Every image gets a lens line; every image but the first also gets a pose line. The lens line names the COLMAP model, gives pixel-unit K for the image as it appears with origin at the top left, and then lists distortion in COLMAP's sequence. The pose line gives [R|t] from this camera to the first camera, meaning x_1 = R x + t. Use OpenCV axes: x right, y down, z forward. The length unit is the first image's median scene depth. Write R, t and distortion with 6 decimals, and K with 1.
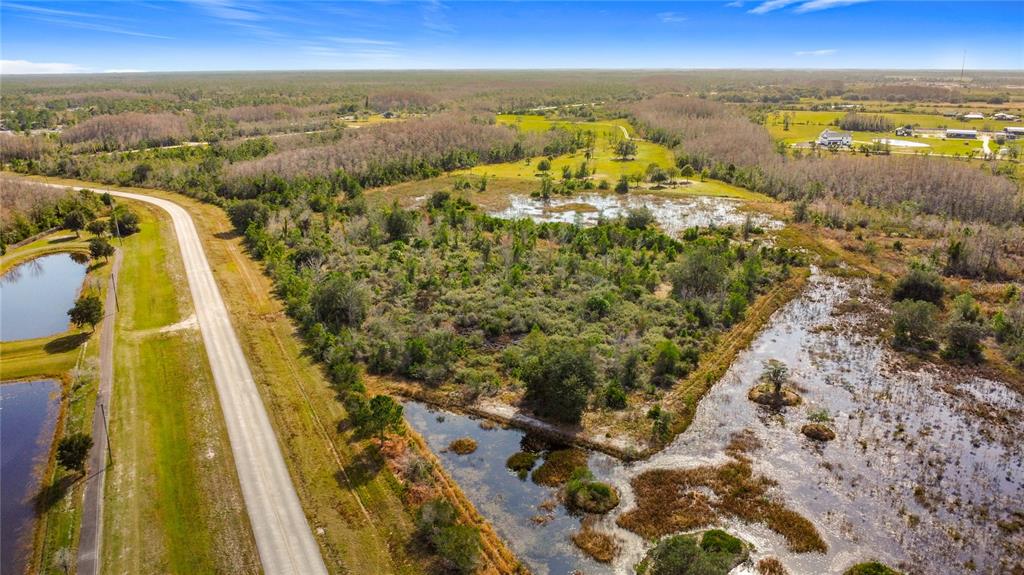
lens RADIAL K [[755.4, 0, 524.1], [0, 755.4, 270.2], [0, 0, 1]] dist [-0.009656, -0.048978]
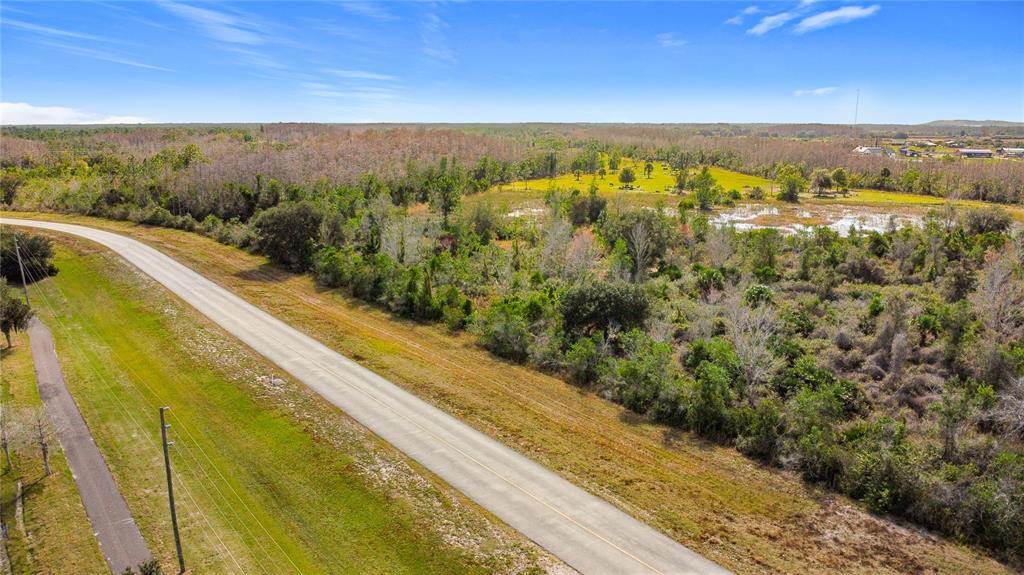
lens RADIAL K [[755.4, 0, 524.1], [0, 755.4, 270.2], [0, 0, 1]] dist [-0.009656, -0.048978]
pose [[0.981250, -0.032916, 0.189908, -0.485100], [0.046014, 0.996825, -0.064978, -0.016859], [-0.187166, 0.072498, 0.979649, 0.761548]]
